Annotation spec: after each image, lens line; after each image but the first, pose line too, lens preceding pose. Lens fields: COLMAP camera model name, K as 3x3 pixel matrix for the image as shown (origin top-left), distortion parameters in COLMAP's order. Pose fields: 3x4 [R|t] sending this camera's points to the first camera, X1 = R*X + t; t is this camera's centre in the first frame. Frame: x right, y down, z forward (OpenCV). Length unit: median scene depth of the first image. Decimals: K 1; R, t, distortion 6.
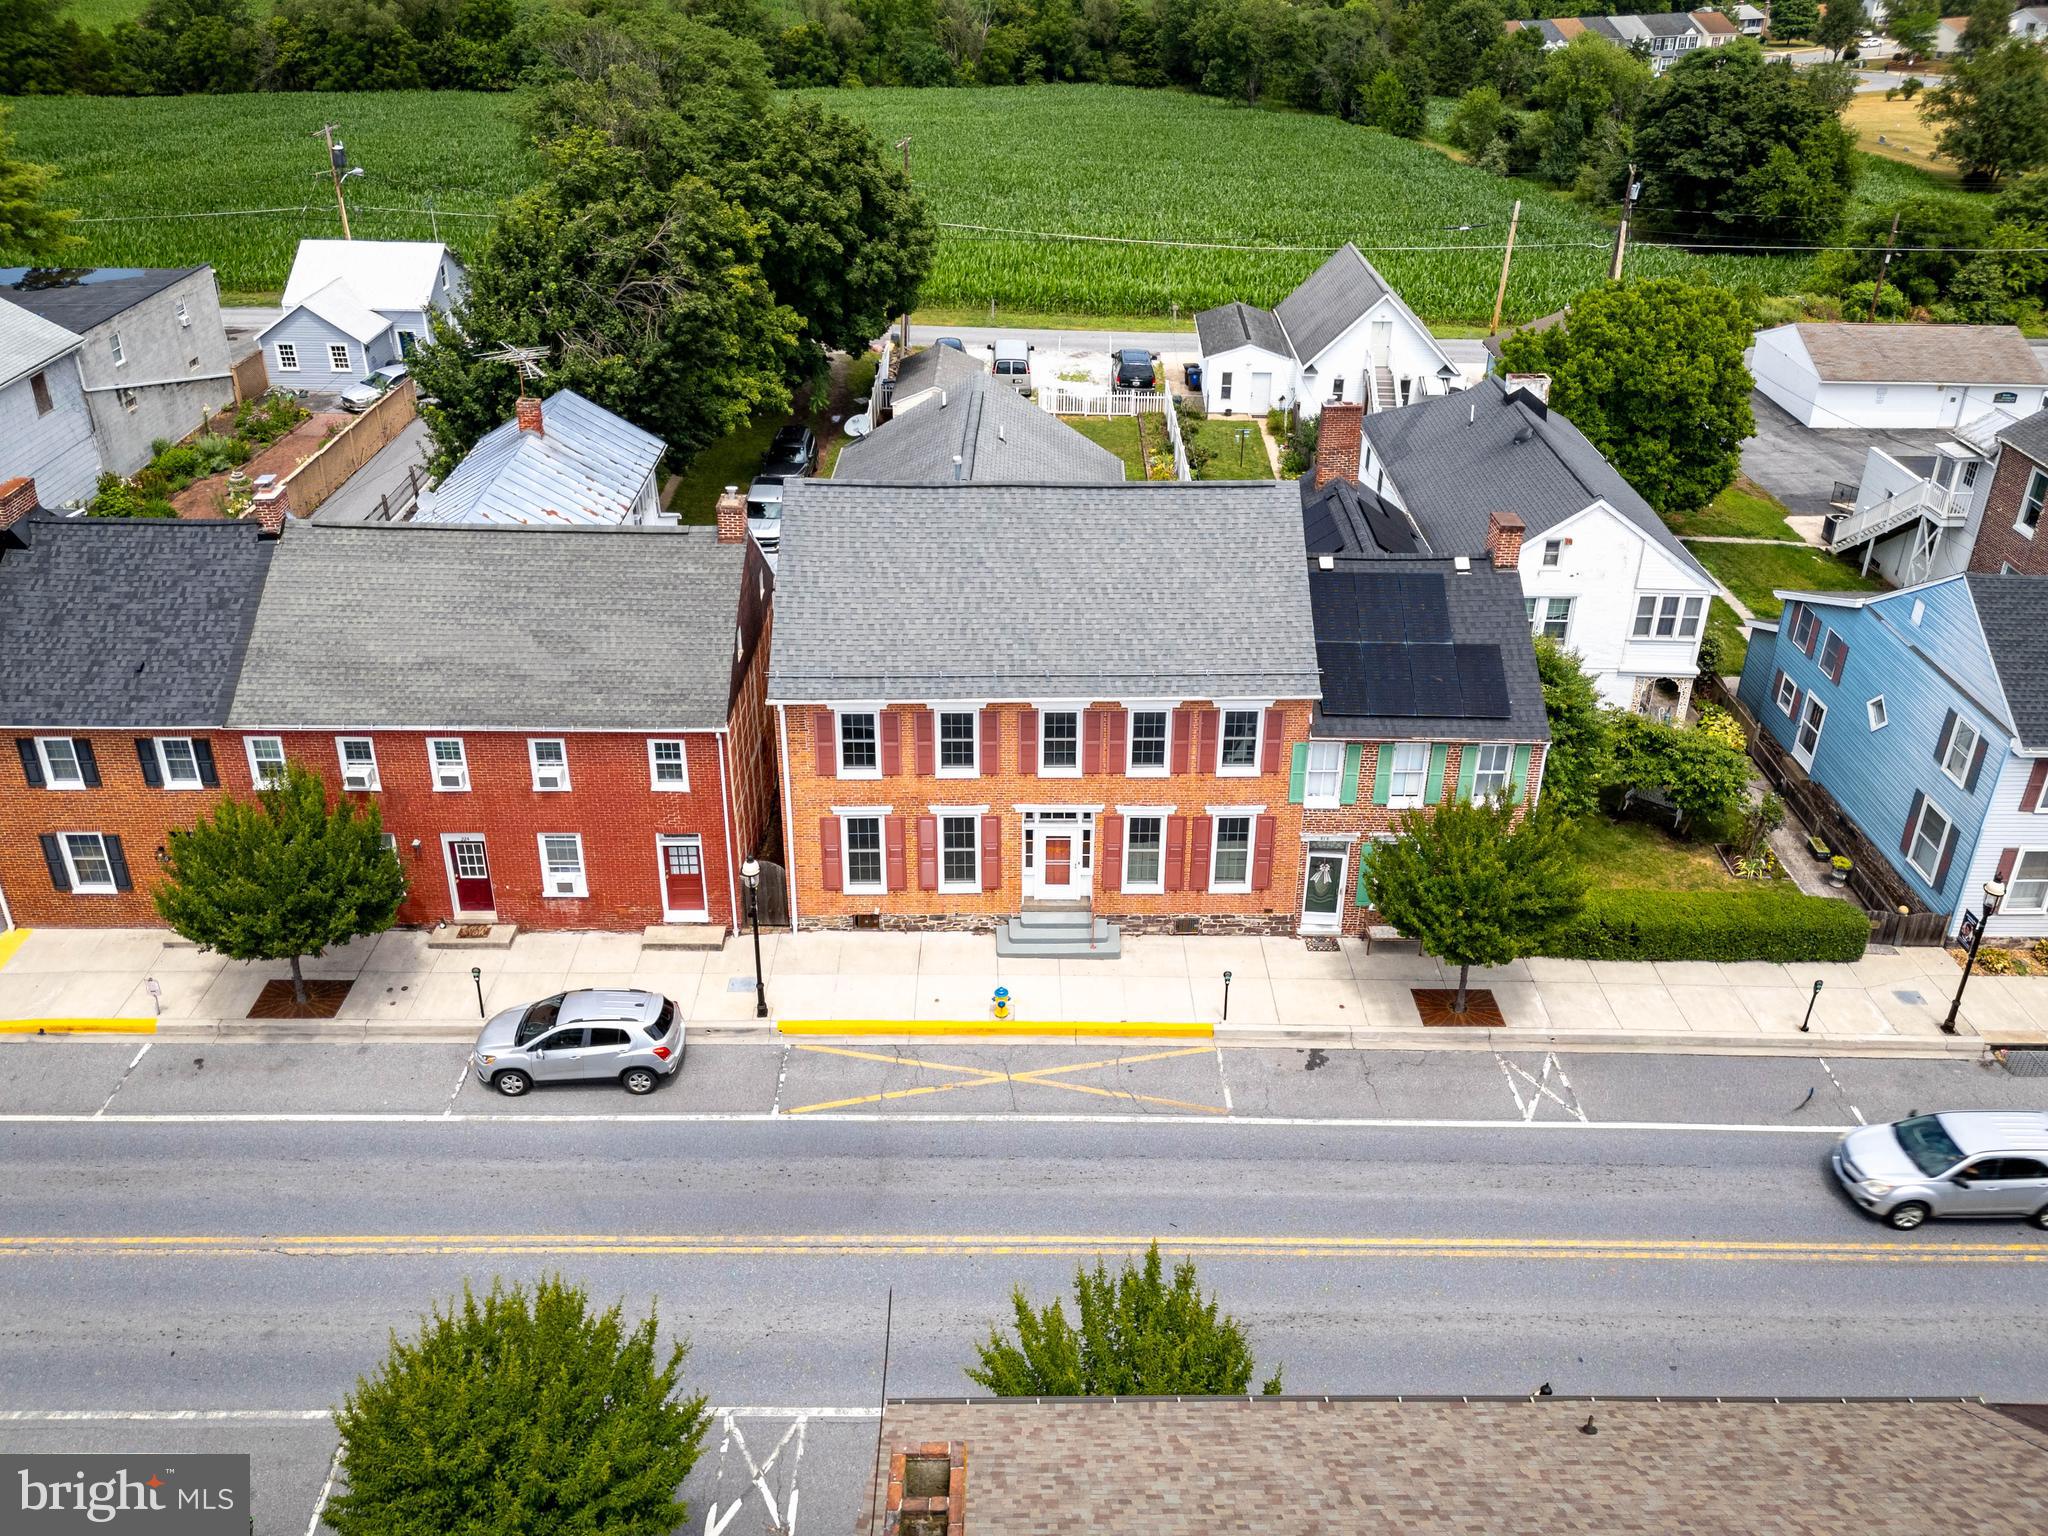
lens RADIAL K [[1587.8, 0, 1025.1], [0, 1587.8, 621.8], [0, 0, 1]] dist [0.034661, -0.031454]
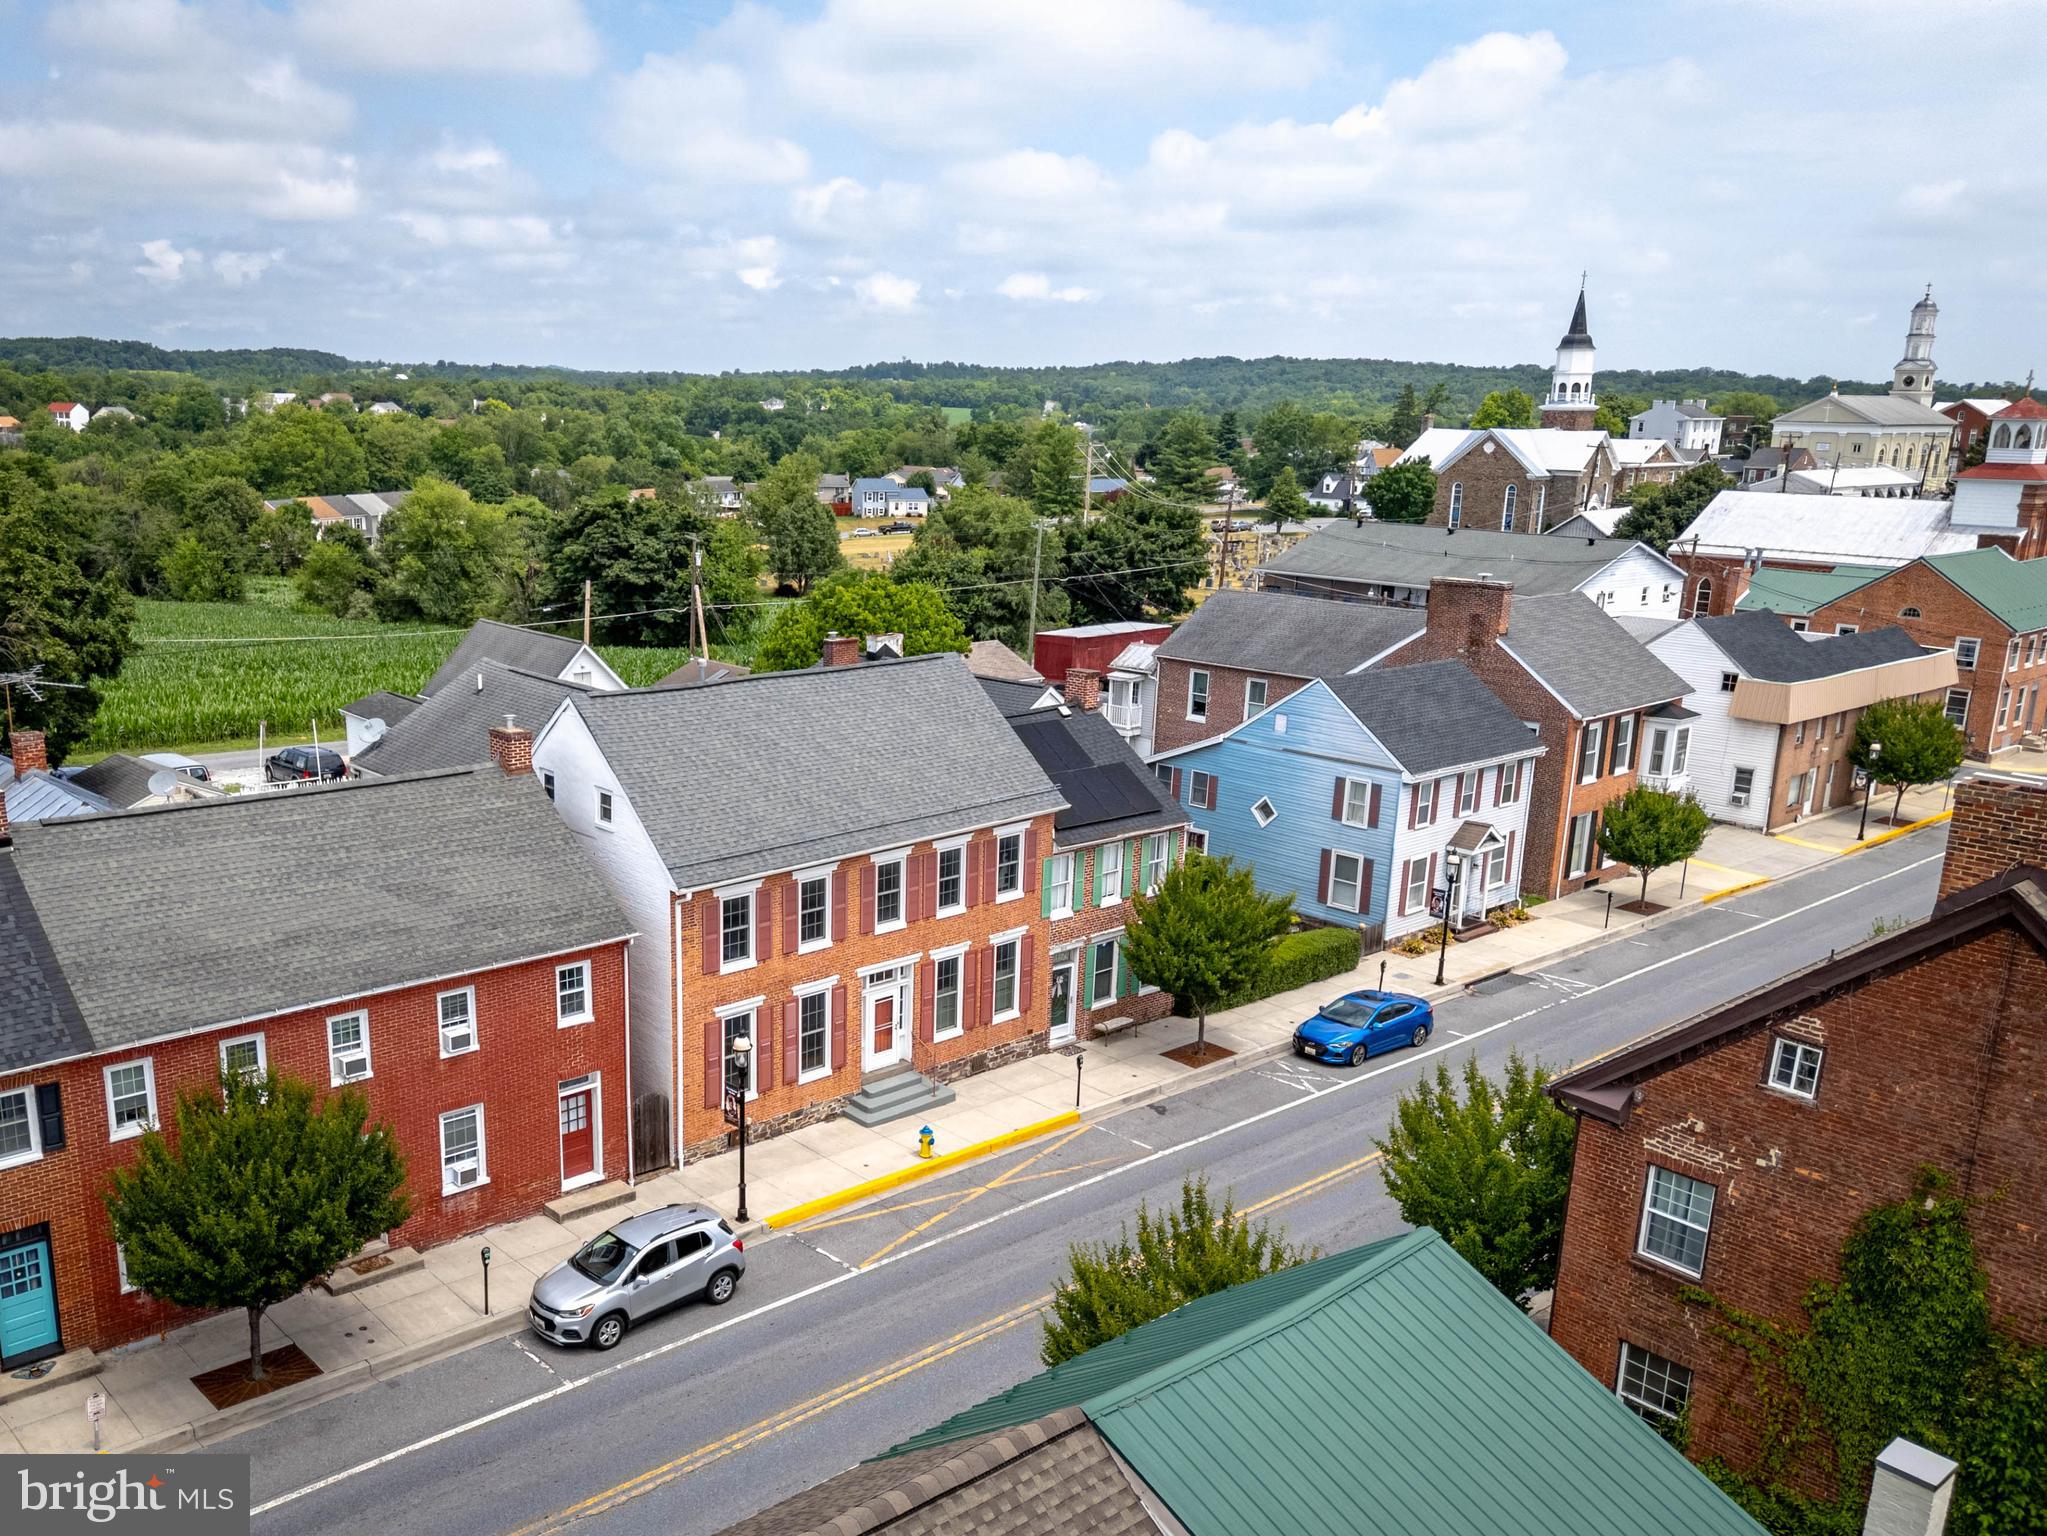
lens RADIAL K [[1791.9, 0, 881.0], [0, 1791.9, 872.8], [0, 0, 1]] dist [0.045307, -0.036438]
pose [[0.757702, -0.169423, 0.630225, -0.707441], [0.283261, 0.955382, -0.083722, 0.155018], [-0.587921, 0.241954, 0.771886, 0.078719]]
